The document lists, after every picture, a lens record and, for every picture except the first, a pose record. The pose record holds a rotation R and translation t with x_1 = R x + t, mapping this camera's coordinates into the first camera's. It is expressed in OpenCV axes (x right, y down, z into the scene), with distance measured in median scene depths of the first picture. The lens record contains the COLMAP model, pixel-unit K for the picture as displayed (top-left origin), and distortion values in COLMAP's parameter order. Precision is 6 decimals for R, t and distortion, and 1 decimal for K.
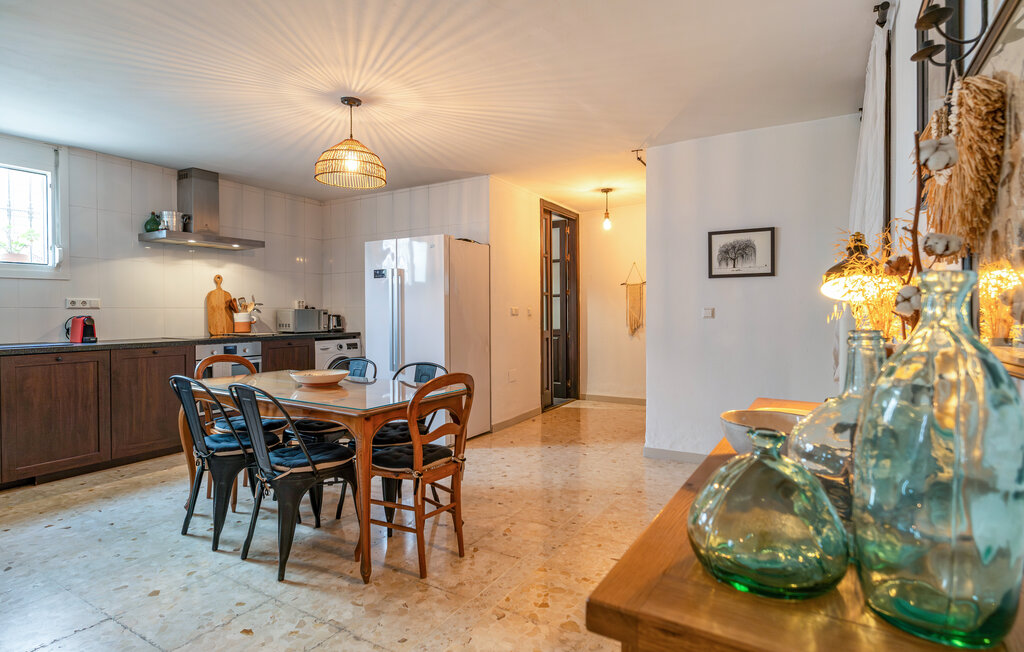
lens RADIAL K [[527.7, 0, 508.0], [0, 527.7, 315.7], [0, 0, 1]] dist [-0.000524, 0.000521]
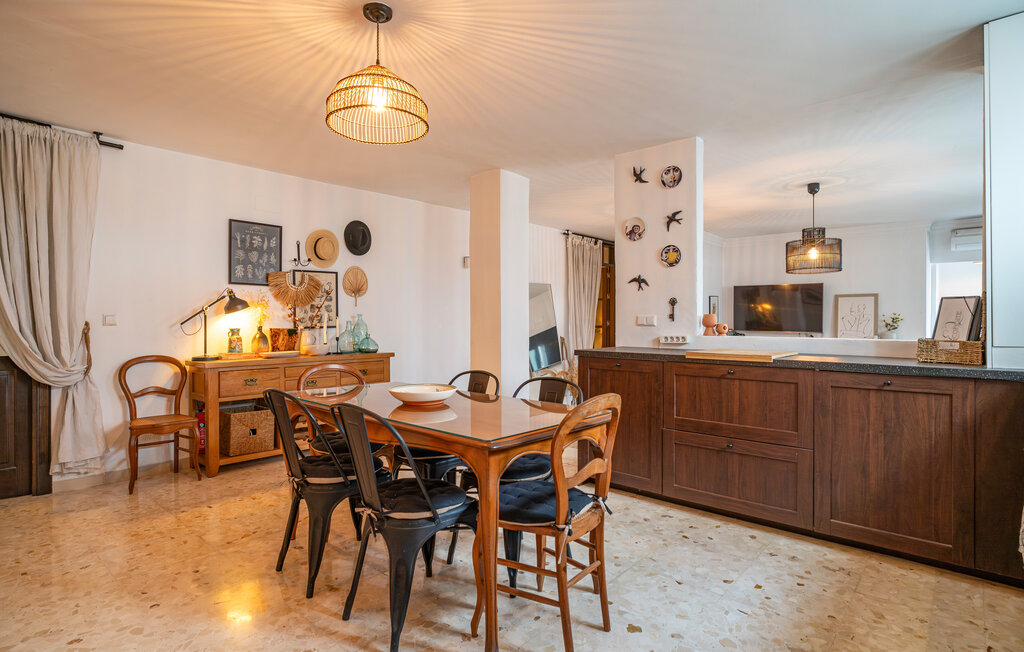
lens RADIAL K [[504.7, 0, 511.7], [0, 504.7, 326.5], [0, 0, 1]] dist [-0.003494, -0.000152]
pose [[-0.984065, 0.002288, 0.177795, -0.443172], [0.005945, 0.999782, 0.020037, -0.002479], [-0.177710, 0.020774, -0.983864, 1.229545]]
